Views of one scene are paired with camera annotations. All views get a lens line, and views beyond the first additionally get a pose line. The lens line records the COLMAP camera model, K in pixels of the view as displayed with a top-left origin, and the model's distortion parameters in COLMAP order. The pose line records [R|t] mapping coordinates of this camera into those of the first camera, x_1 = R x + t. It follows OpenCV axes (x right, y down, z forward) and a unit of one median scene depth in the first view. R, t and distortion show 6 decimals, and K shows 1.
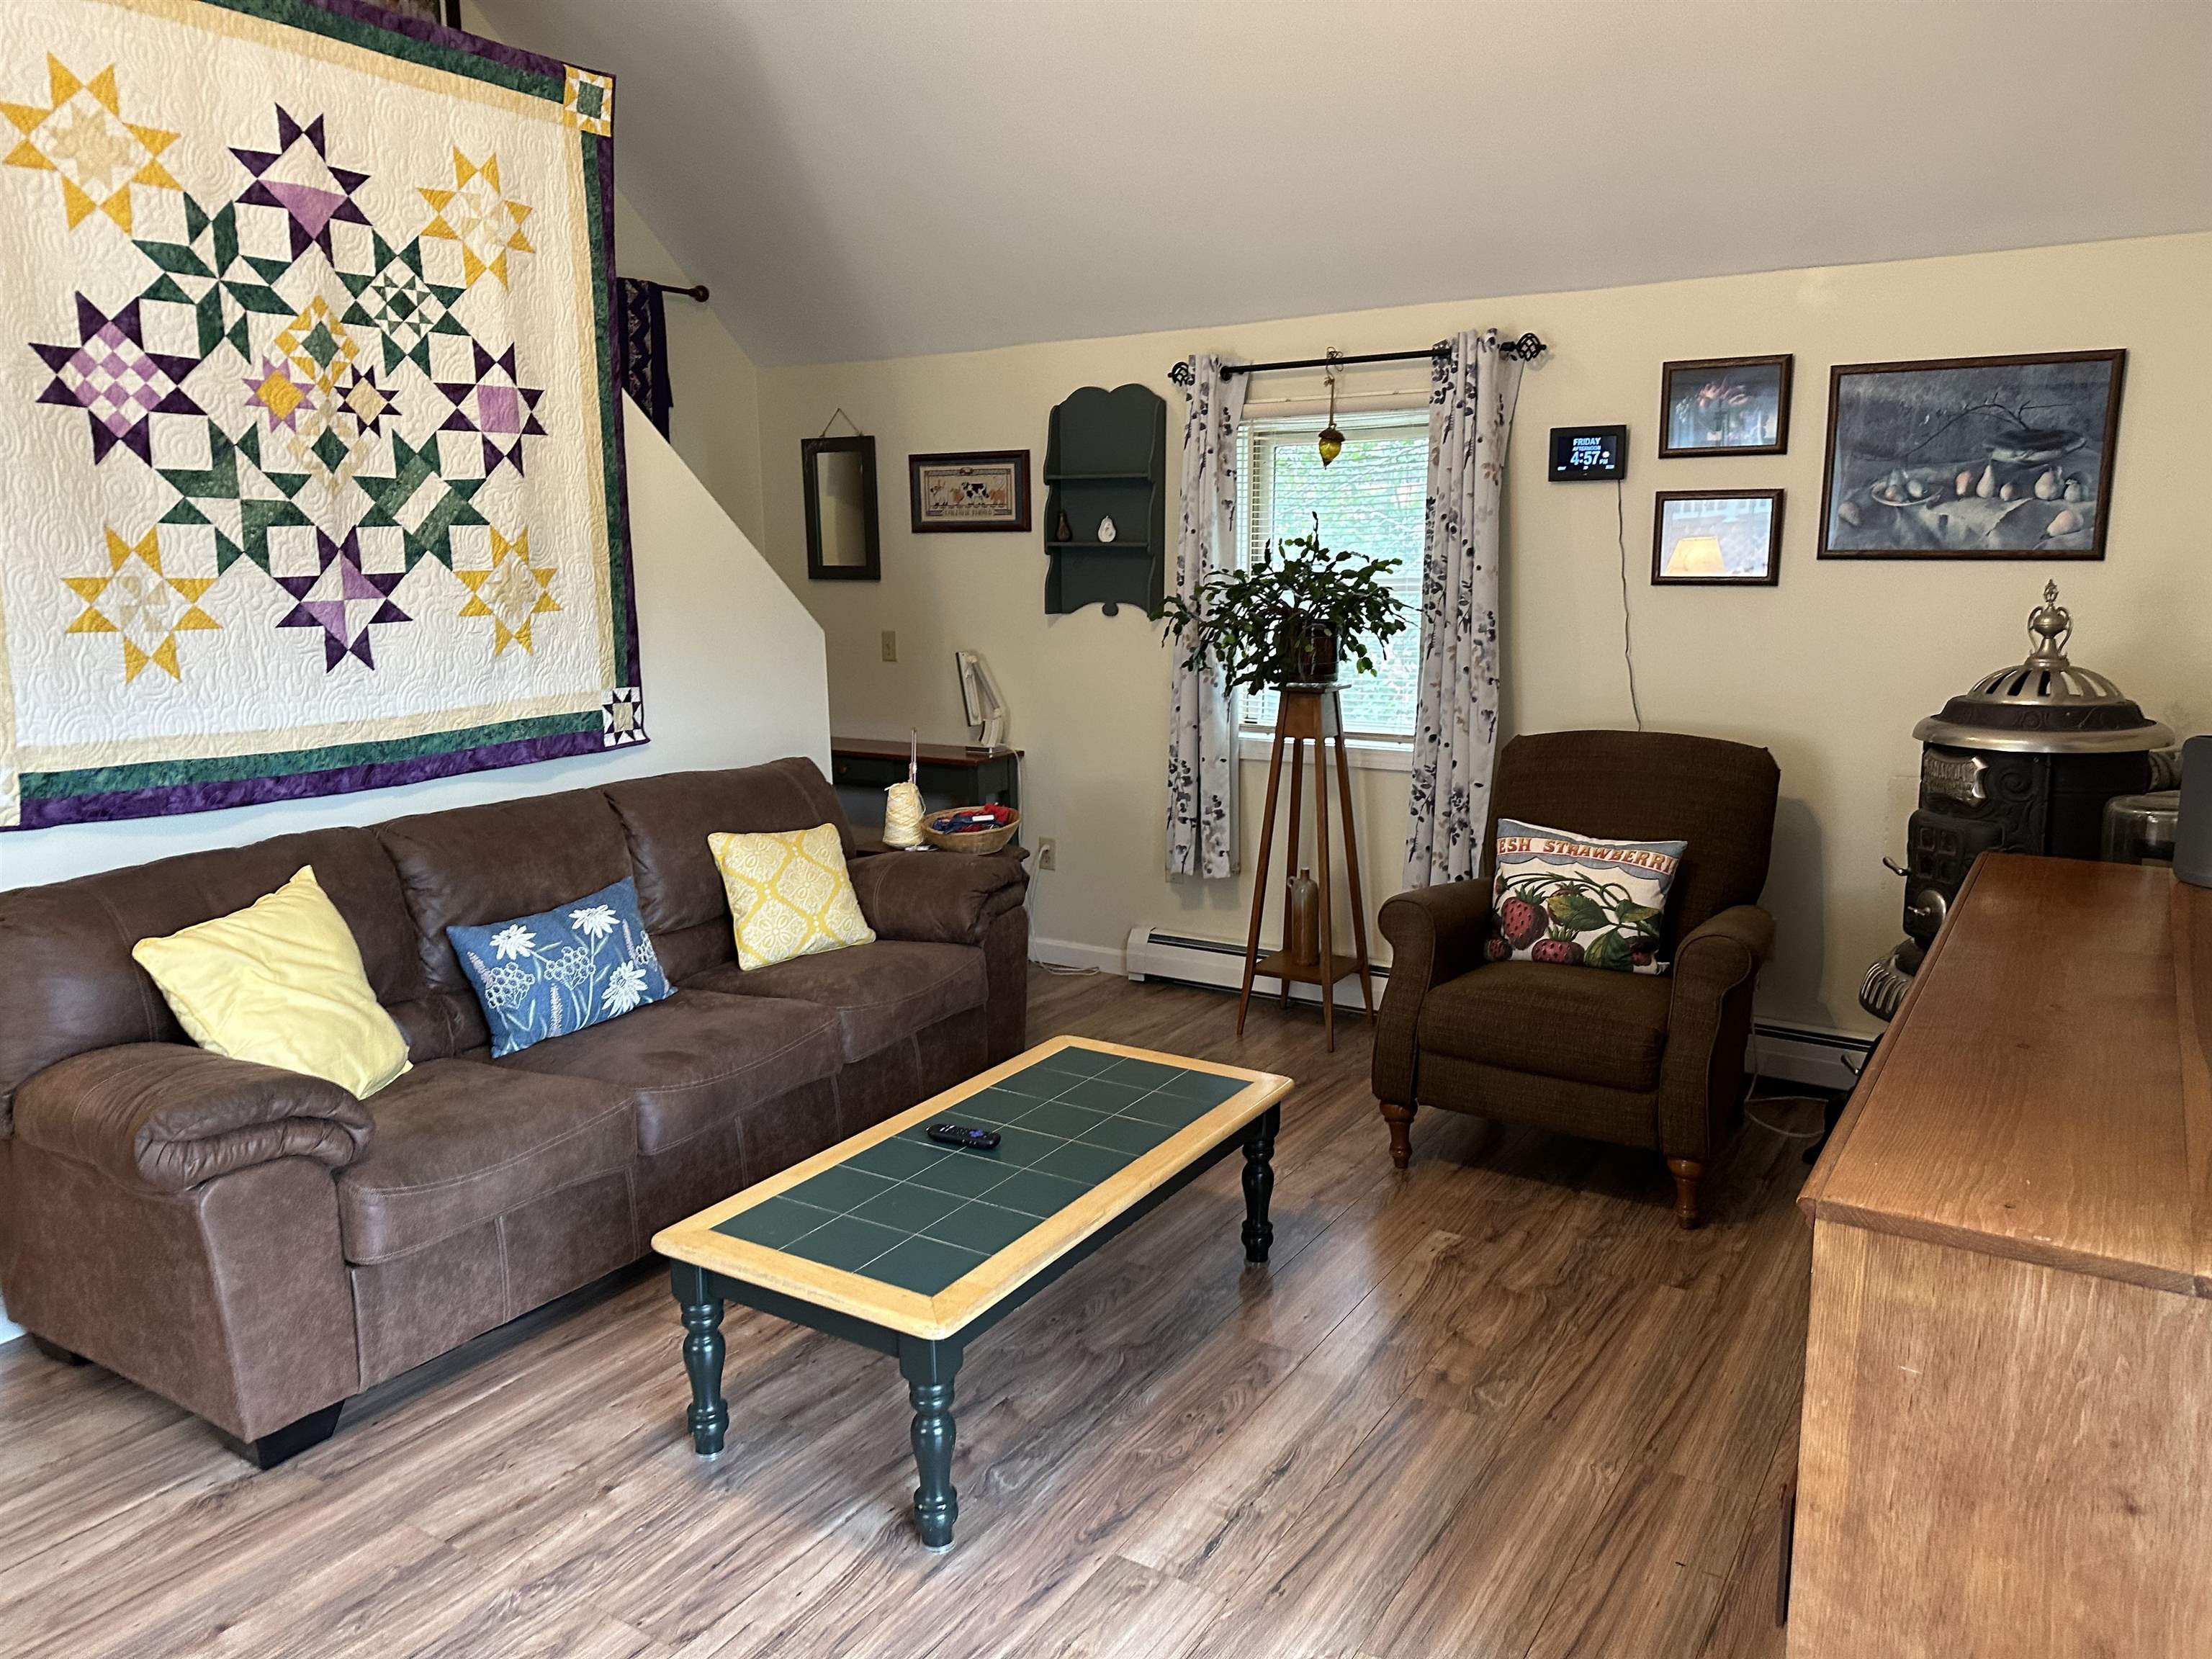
lens RADIAL K [[1528.9, 0, 1106.0], [0, 1528.9, 829.5], [0, 0, 1]] dist [0.119392, -0.154302]
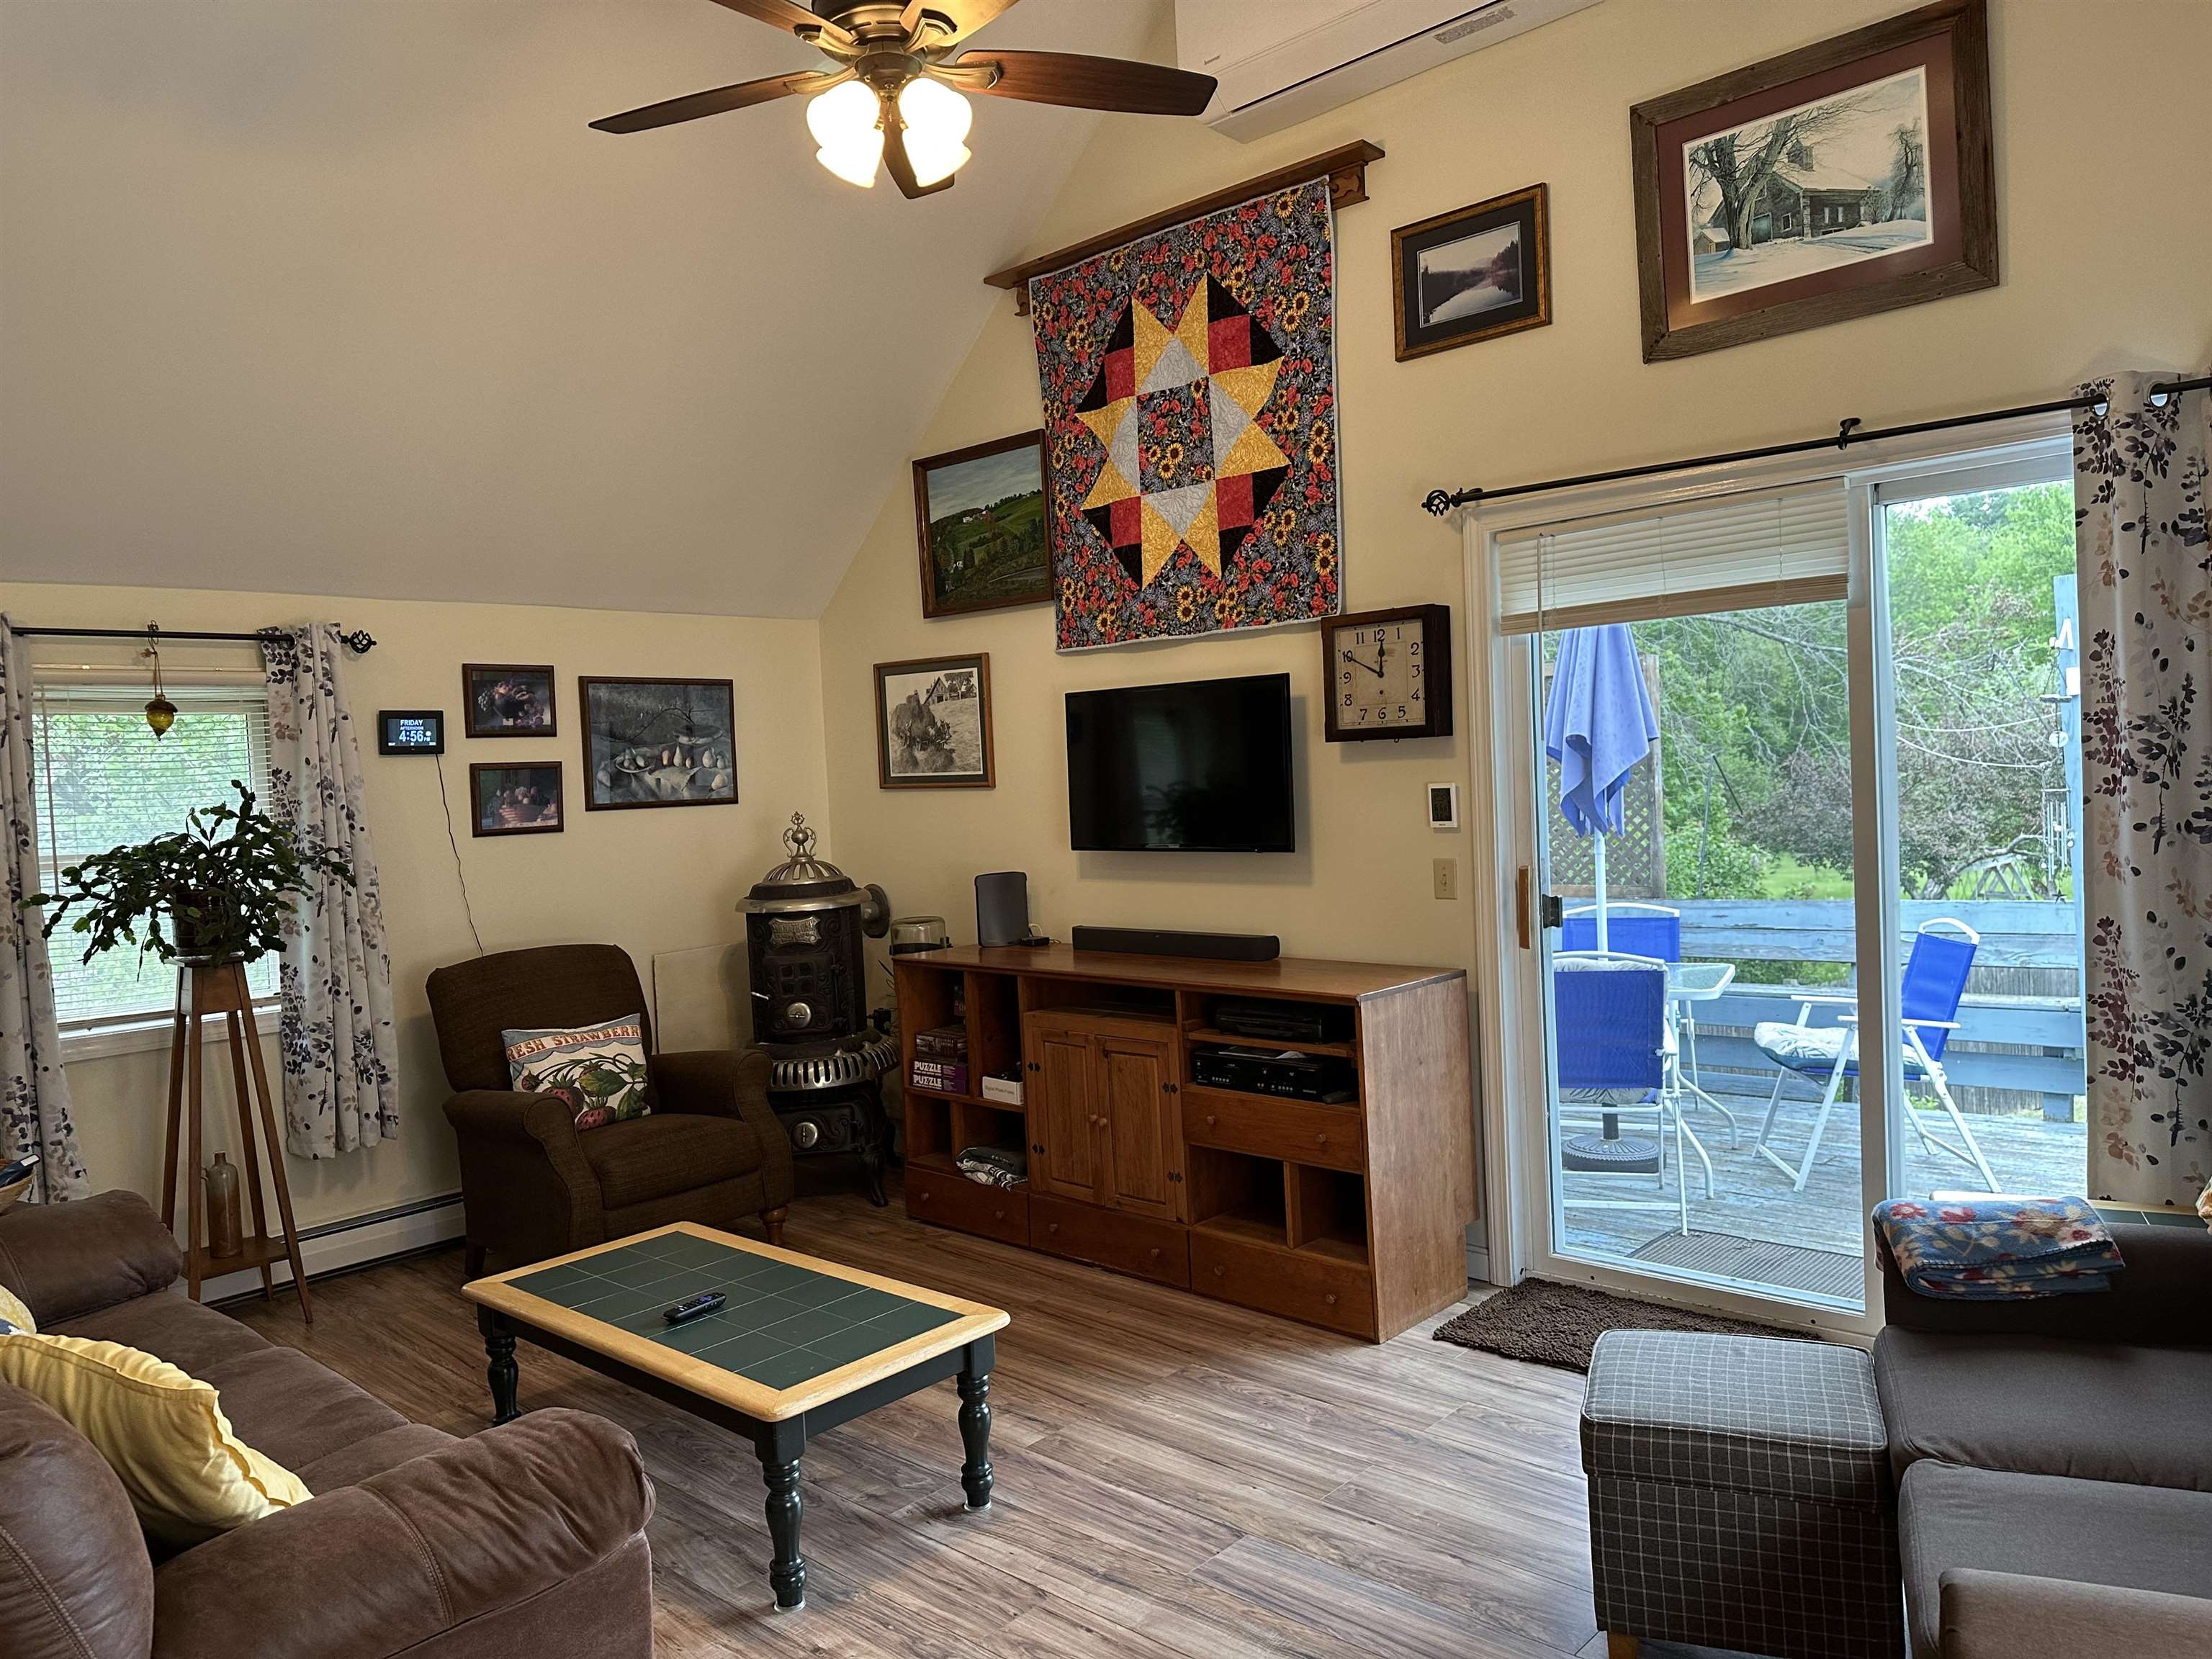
lens RADIAL K [[1551.4, 0, 1115.2], [0, 1551.4, 818.8], [0, 0, 1]] dist [0.055095, -0.082337]
pose [[0.176274, -0.036920, 0.983648, -0.862335], [0.222019, 0.975037, -0.003190, -0.059471], [-0.958976, 0.218951, 0.180071, 0.311293]]
